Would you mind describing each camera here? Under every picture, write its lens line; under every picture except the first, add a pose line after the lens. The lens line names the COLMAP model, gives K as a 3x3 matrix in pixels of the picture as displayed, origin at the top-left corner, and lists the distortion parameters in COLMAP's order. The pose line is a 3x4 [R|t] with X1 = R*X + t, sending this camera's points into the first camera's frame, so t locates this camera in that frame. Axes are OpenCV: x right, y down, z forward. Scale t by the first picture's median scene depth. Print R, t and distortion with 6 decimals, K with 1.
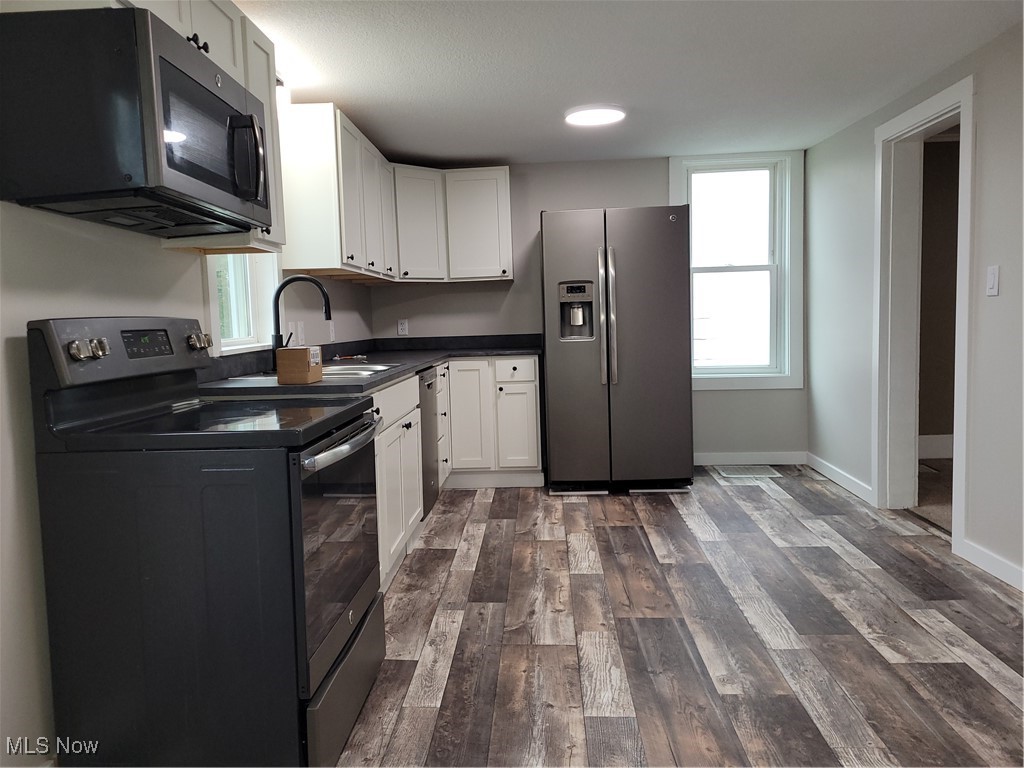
lens RADIAL K [[765.7, 0, 494.4], [0, 765.7, 382.7], [0, 0, 1]] dist [0.071540, -0.053713]
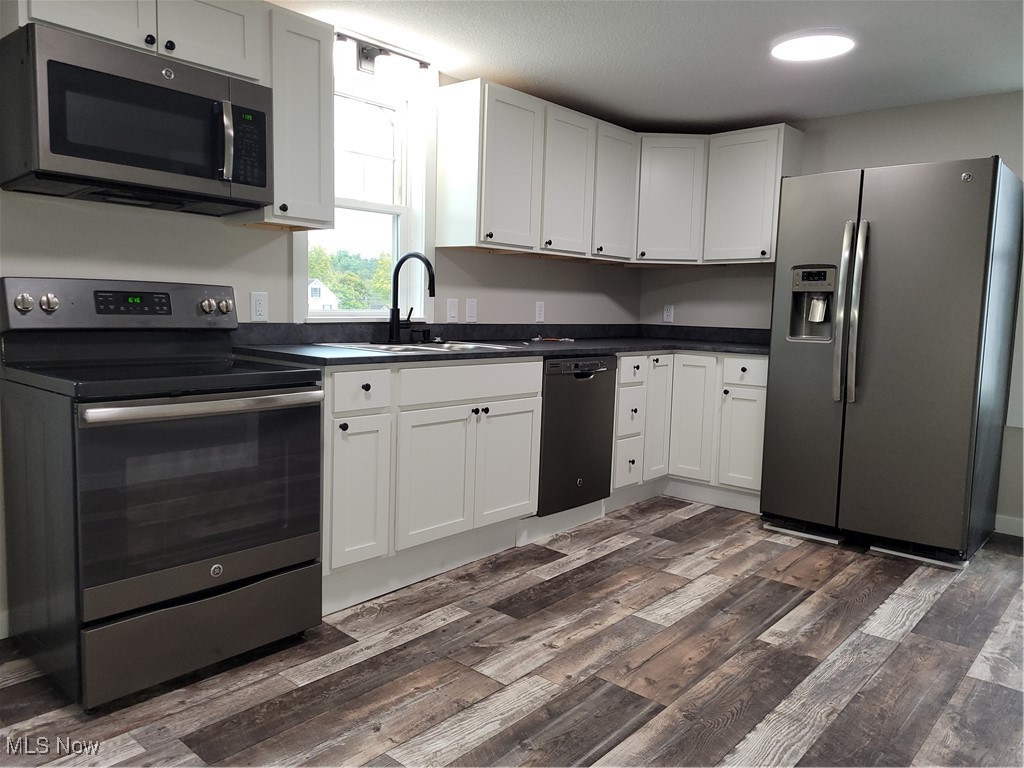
lens RADIAL K [[762.5, 0, 498.6], [0, 762.5, 385.9], [0, 0, 1]] dist [0.068034, -0.050225]
pose [[0.783754, 0.117685, -0.609820, 0.425172], [-0.102521, 0.992928, 0.059856, -0.030231], [0.612552, 0.015607, 0.790276, 0.228583]]
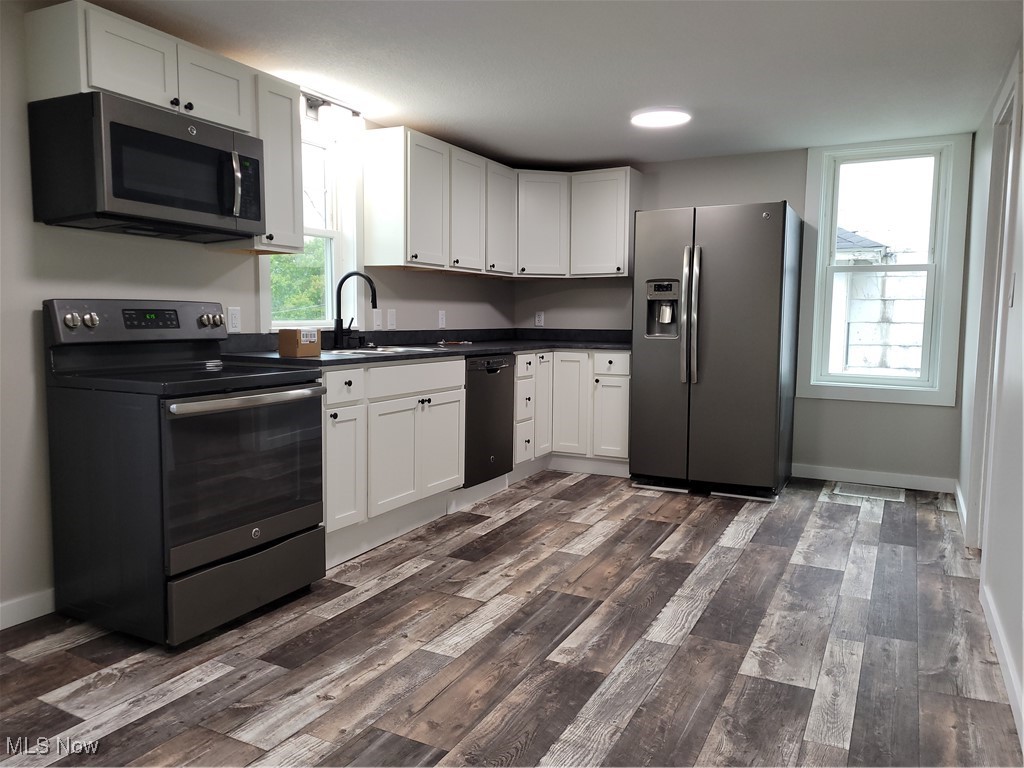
lens RADIAL K [[762.5, 0, 498.6], [0, 762.5, 385.9], [0, 0, 1]] dist [0.068034, -0.050225]
pose [[0.909172, 0.076444, -0.409345, 0.409190], [-0.070153, 0.997073, 0.030389, -0.009244], [0.410470, 0.001088, 0.911873, -0.014847]]
